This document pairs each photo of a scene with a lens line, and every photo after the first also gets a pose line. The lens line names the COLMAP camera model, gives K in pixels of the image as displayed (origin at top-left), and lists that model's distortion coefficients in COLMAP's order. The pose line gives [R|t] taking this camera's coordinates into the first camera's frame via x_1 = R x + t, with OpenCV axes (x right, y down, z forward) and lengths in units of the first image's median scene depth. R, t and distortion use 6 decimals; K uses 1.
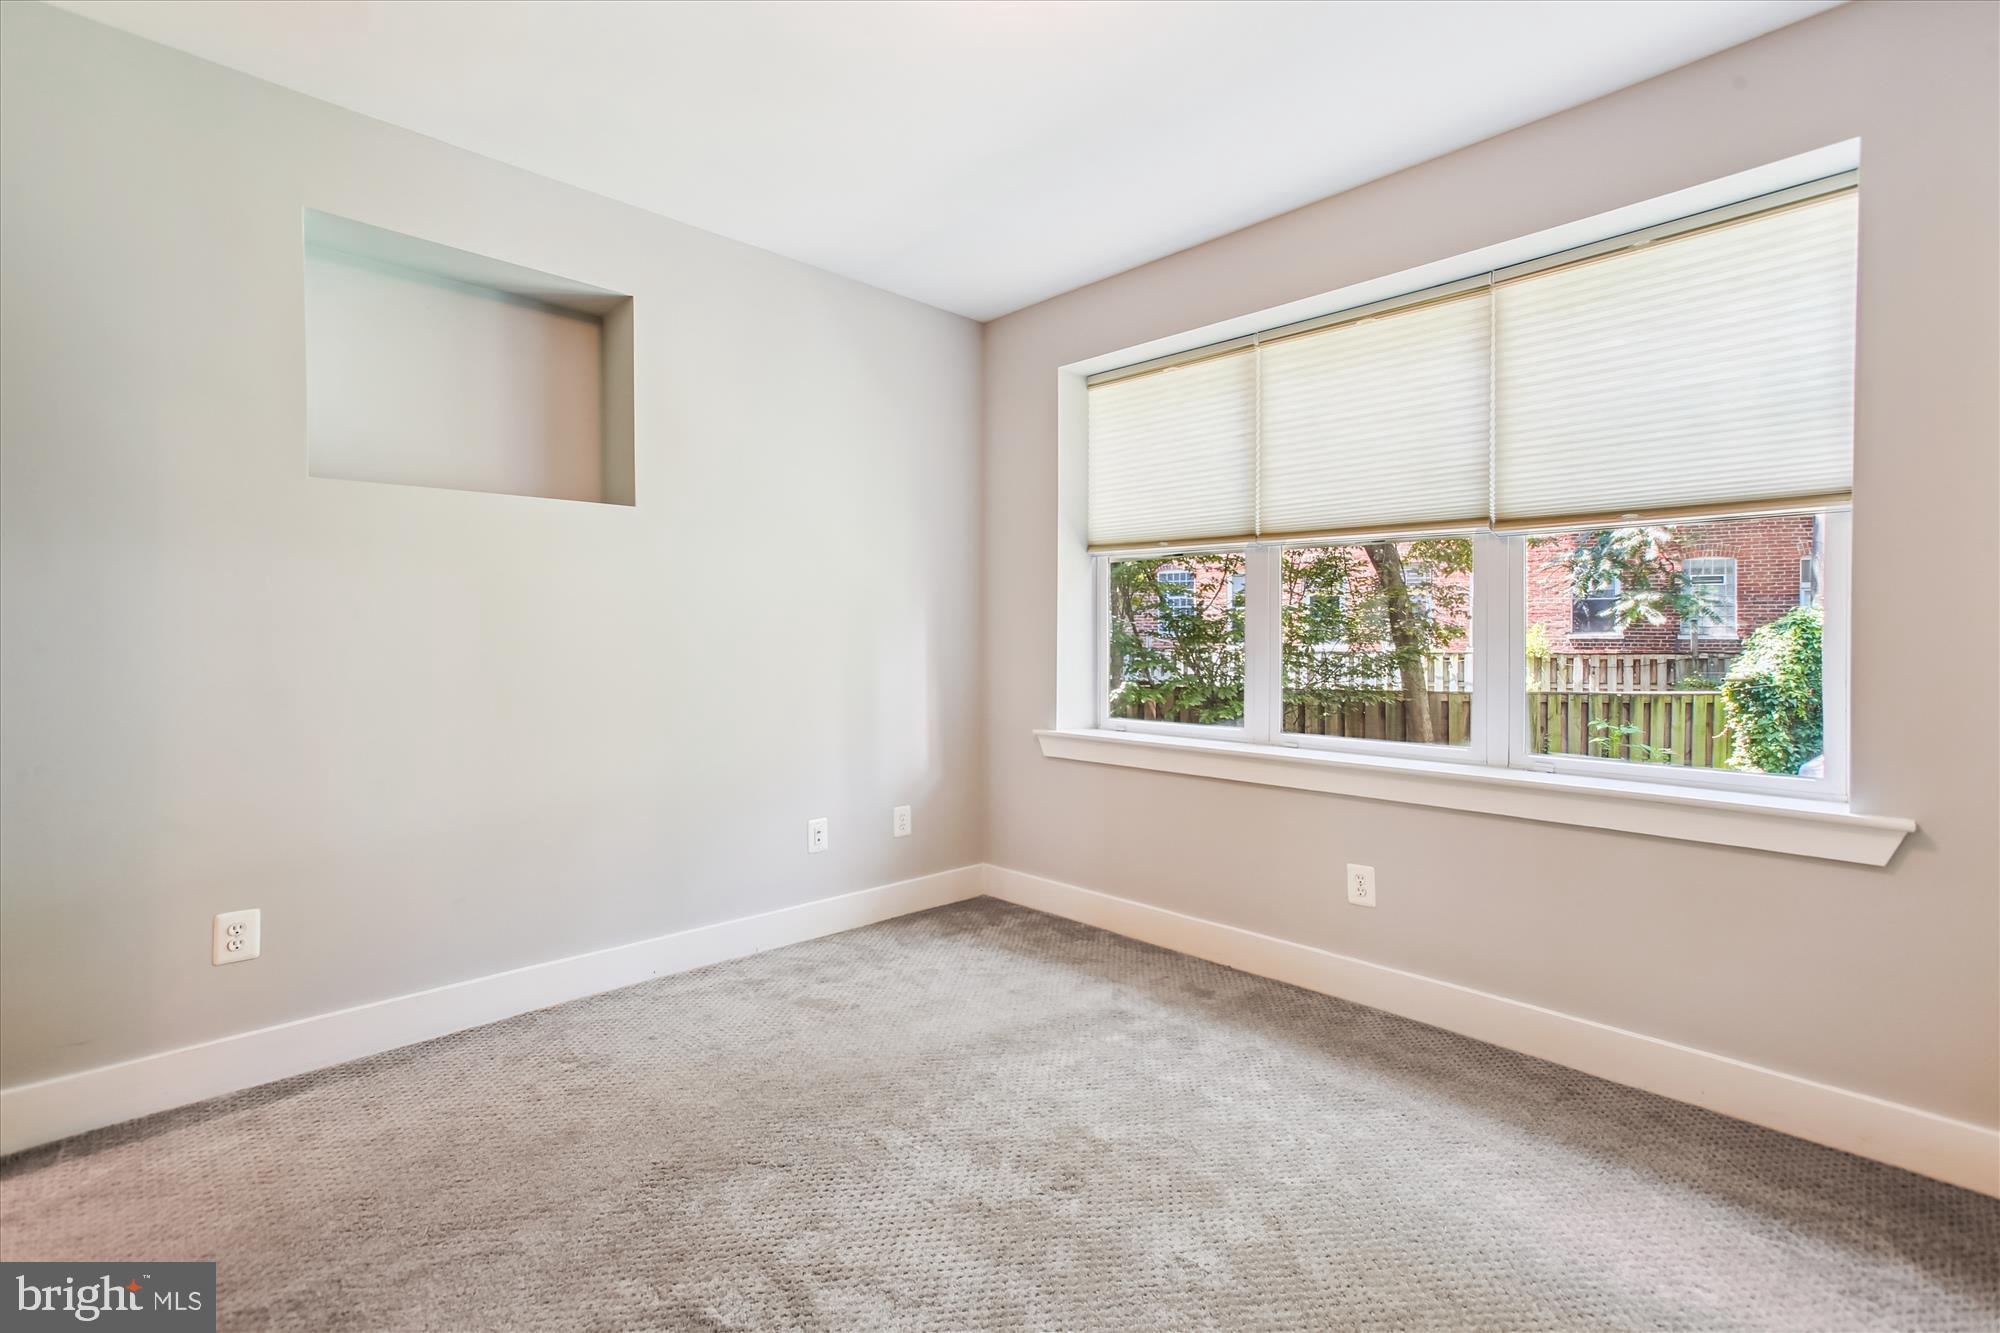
lens RADIAL K [[914.4, 0, 1005.7], [0, 914.4, 653.4], [0, 0, 1]] dist [0.014534, 0.002577]
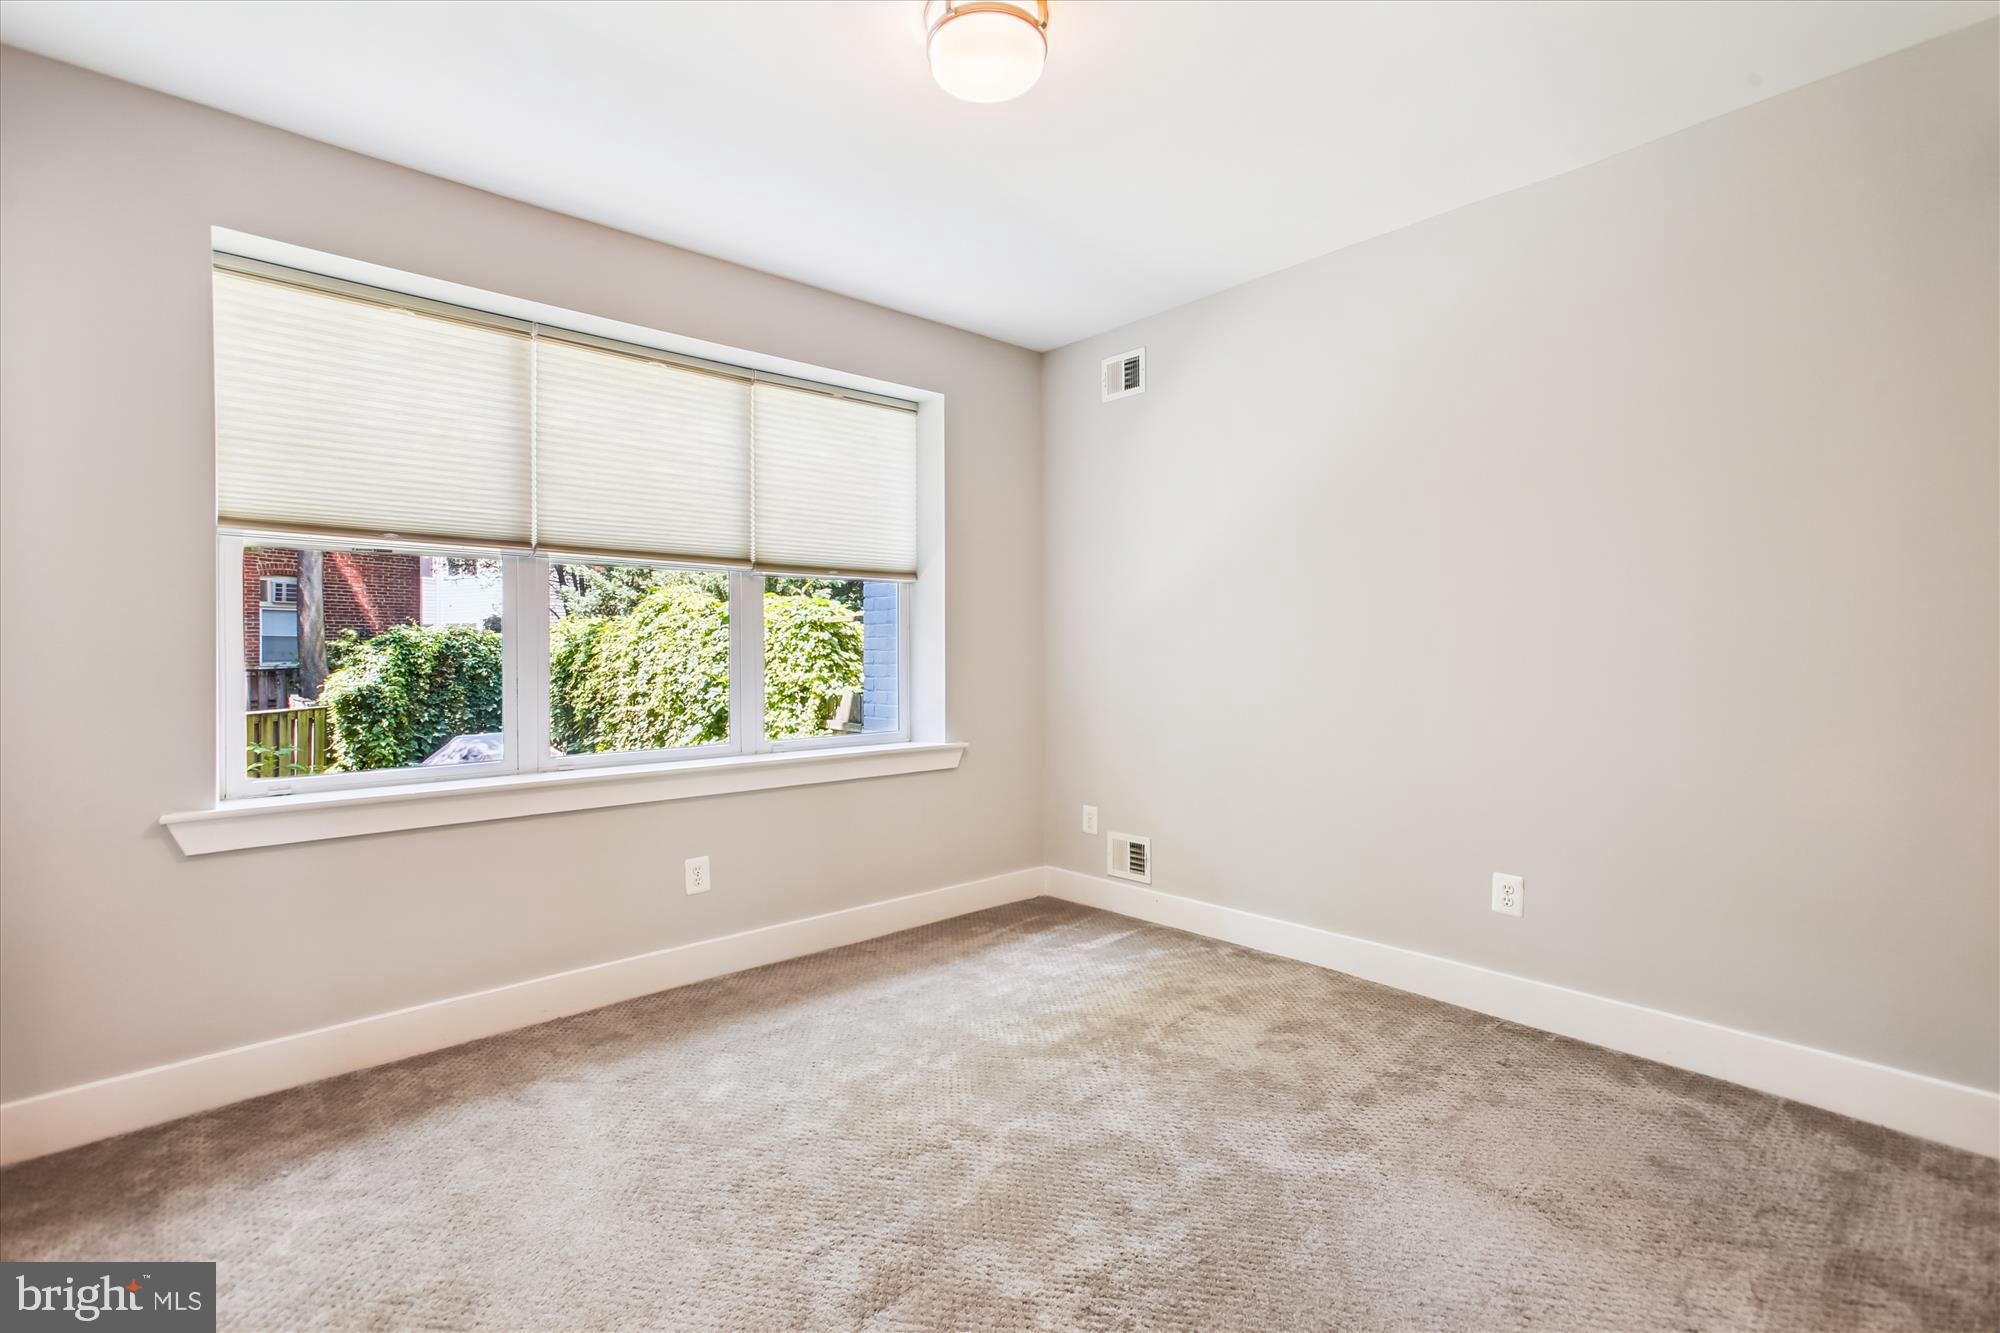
lens RADIAL K [[914.4, 0, 1005.2], [0, 914.4, 657.3], [0, 0, 1]] dist [0.014534, 0.002577]
pose [[0.049805, -0.010790, 0.998701, -0.592394], [0.024032, 0.999665, 0.009601, -0.012737], [-0.998470, 0.023522, 0.050048, 0.468778]]
